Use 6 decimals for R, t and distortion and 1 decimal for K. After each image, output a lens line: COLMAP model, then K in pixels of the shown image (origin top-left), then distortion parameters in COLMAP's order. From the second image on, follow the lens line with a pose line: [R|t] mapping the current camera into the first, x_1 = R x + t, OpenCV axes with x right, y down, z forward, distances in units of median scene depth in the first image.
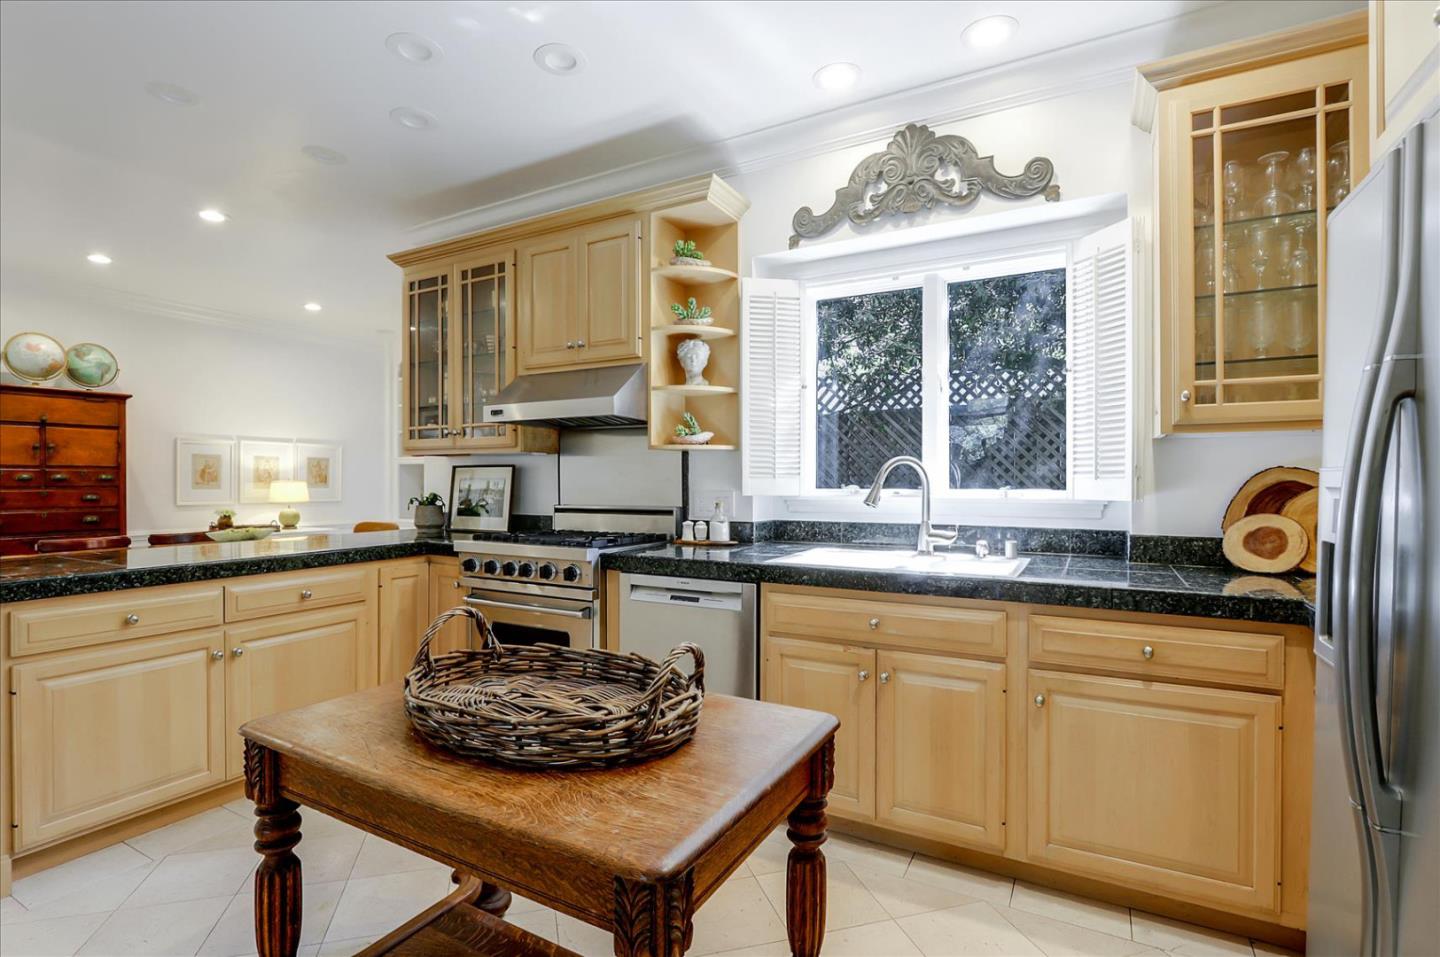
lens RADIAL K [[683.3, 0, 709.3], [0, 683.3, 488.5], [0, 0, 1]] dist [-0.012506, 0.000707]
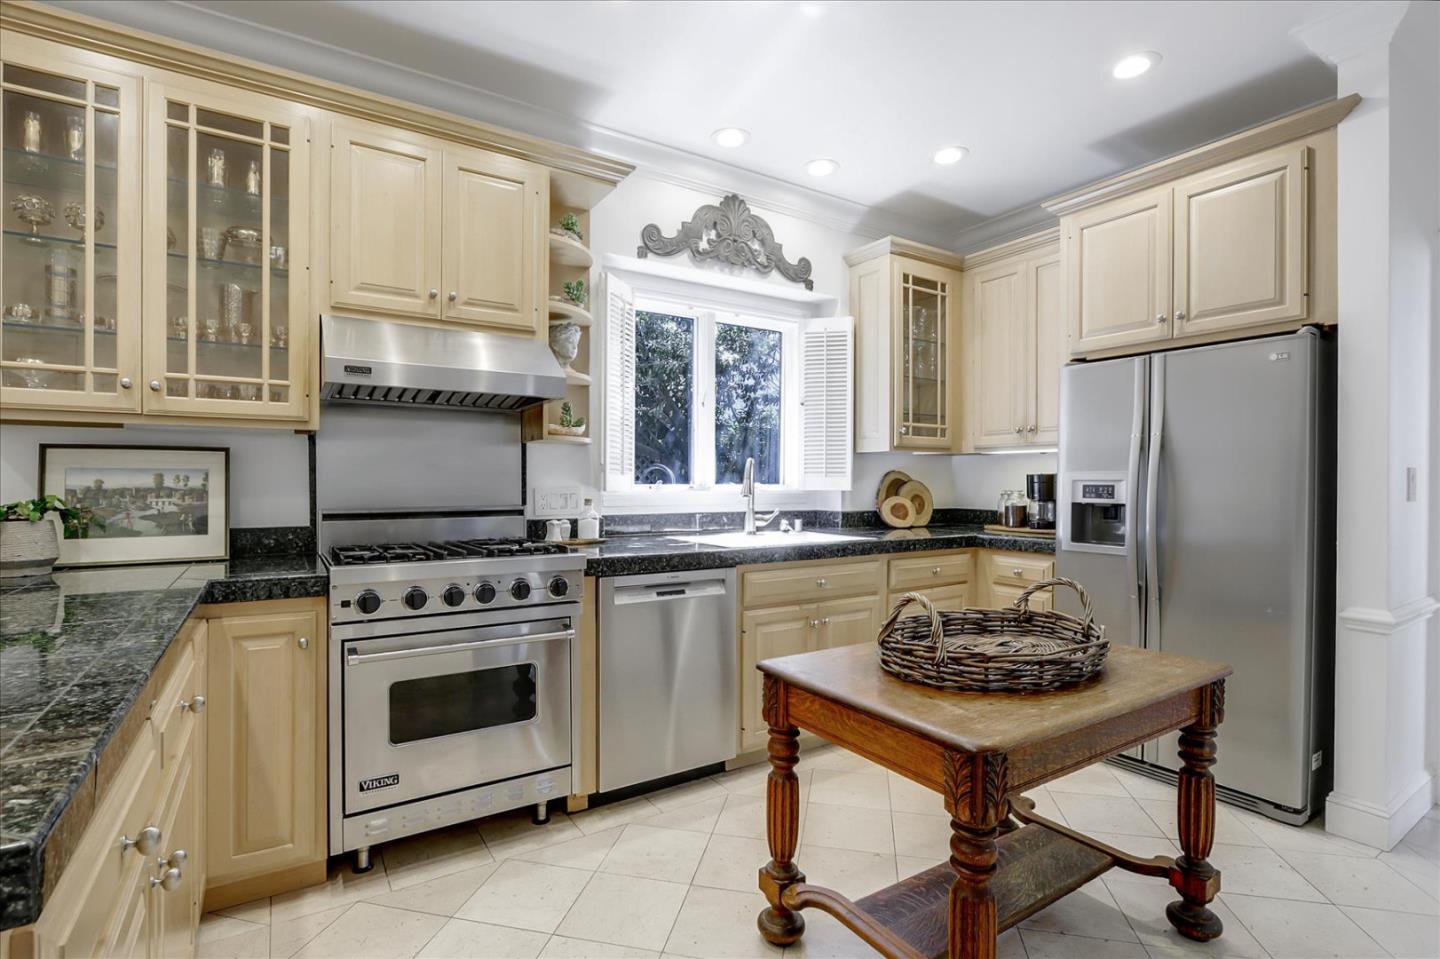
lens RADIAL K [[683.3, 0, 709.3], [0, 683.3, 489.5], [0, 0, 1]] dist [-0.012506, 0.000707]
pose [[0.474678, -0.008120, 0.880122, -0.741621], [0.009333, 0.999948, 0.004192, 0.004710], [-0.880110, 0.006224, 0.474728, 0.392684]]
